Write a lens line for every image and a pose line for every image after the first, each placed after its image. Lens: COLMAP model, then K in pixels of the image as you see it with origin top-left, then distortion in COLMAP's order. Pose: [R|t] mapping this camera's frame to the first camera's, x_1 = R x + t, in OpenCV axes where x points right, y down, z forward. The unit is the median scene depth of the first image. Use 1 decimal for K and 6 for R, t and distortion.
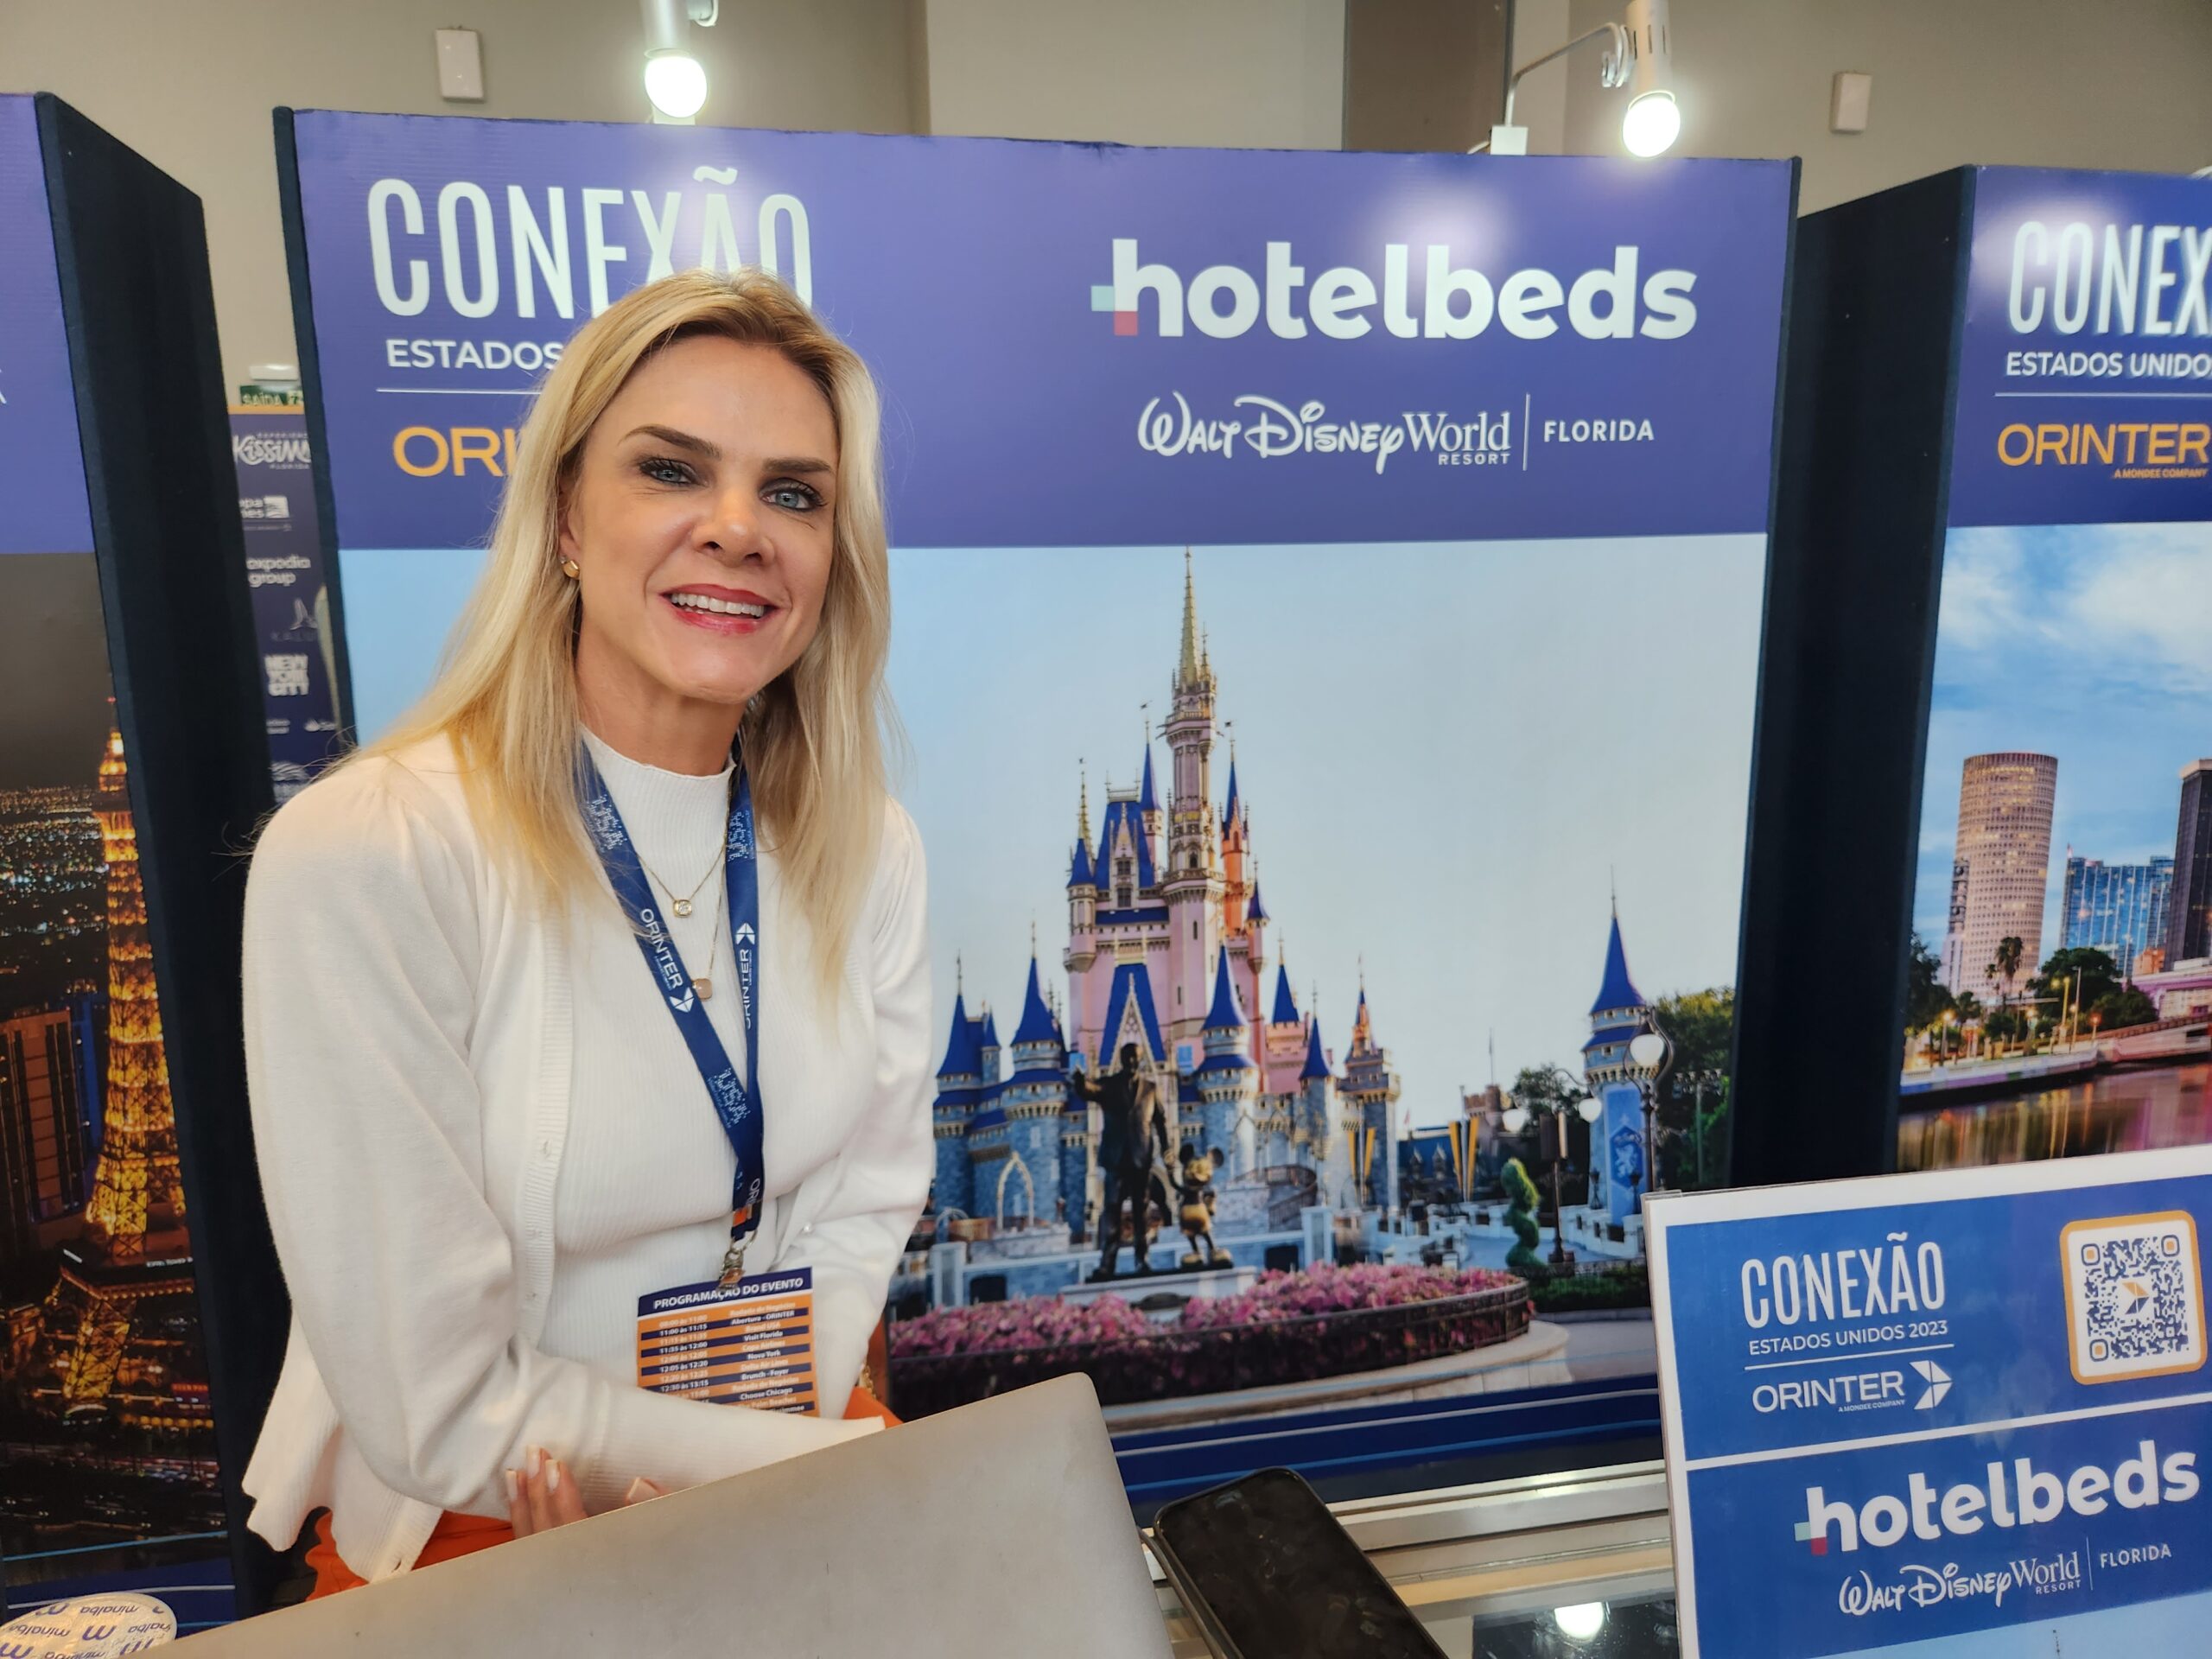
lens RADIAL K [[1476.7, 0, 1120.0], [0, 1476.7, 823.9], [0, 0, 1]] dist [0.056964, -0.043257]
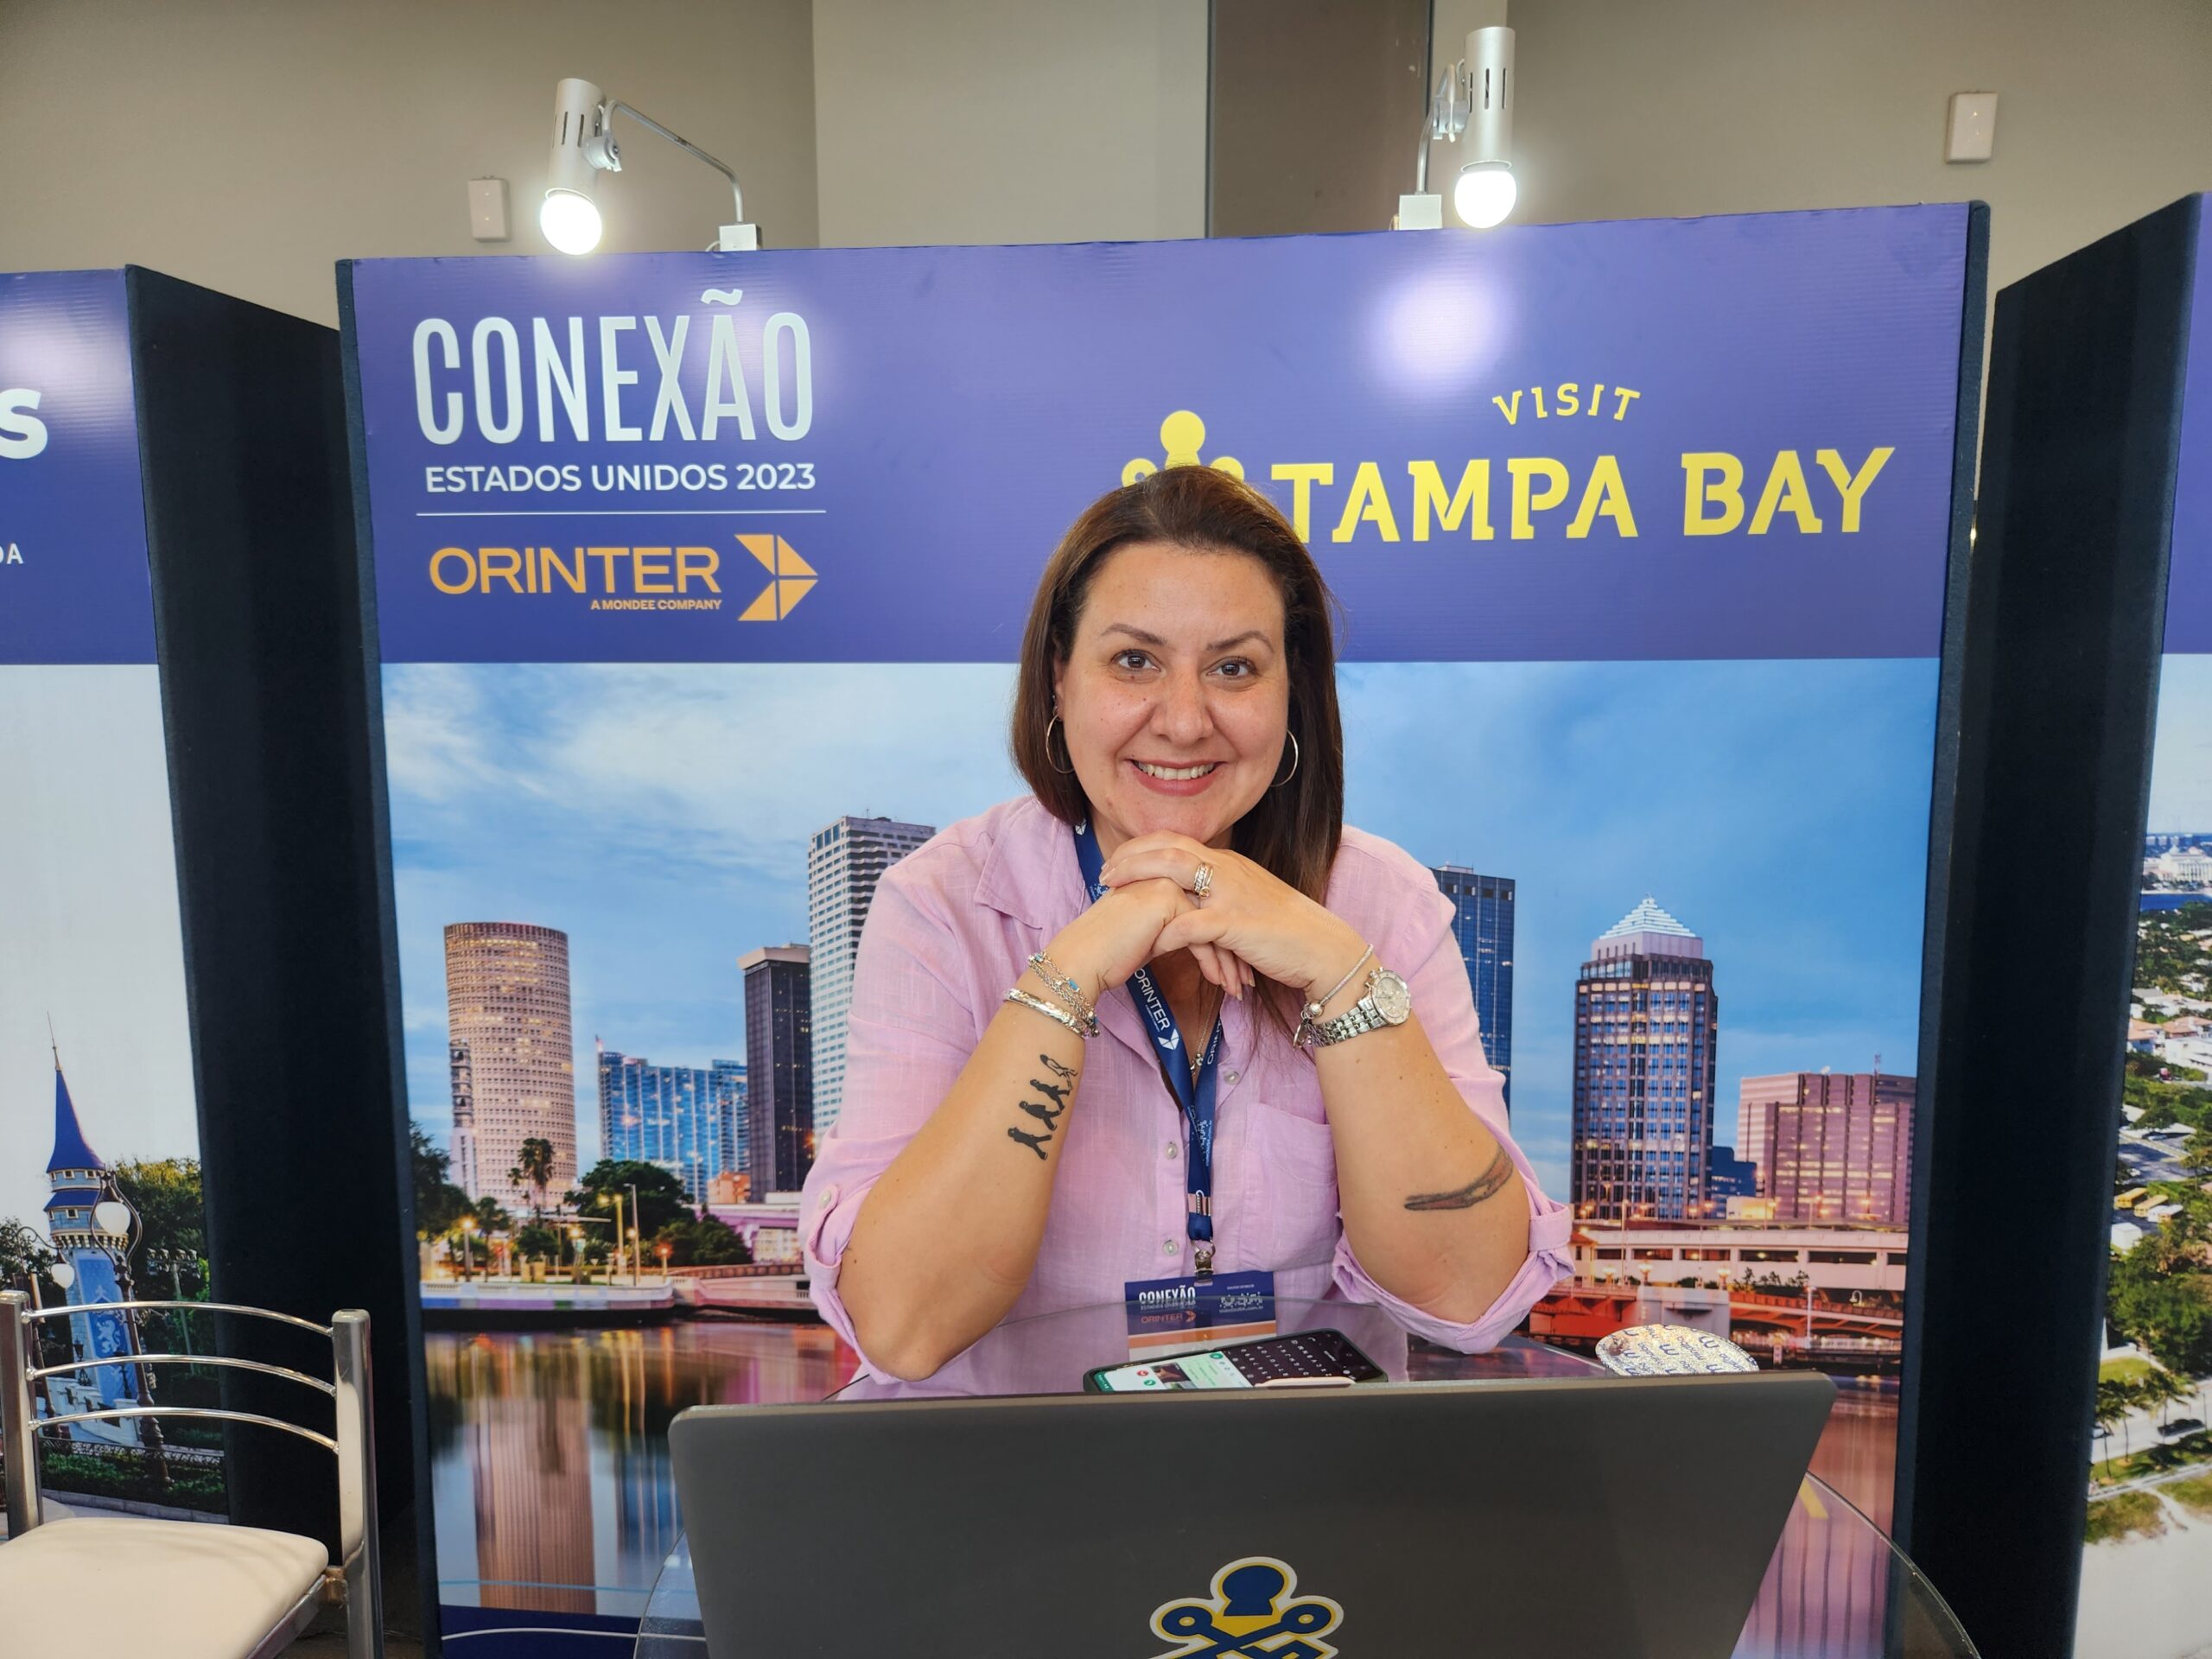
lens RADIAL K [[1476.7, 0, 1097.5], [0, 1476.7, 829.7], [0, 0, 1]] dist [0.056964, -0.043257]
pose [[0.945585, 0.054911, -0.320708, 1.171158], [-0.071183, 0.996692, -0.039224, -0.090286], [0.317494, 0.059919, 0.946365, 0.291891]]
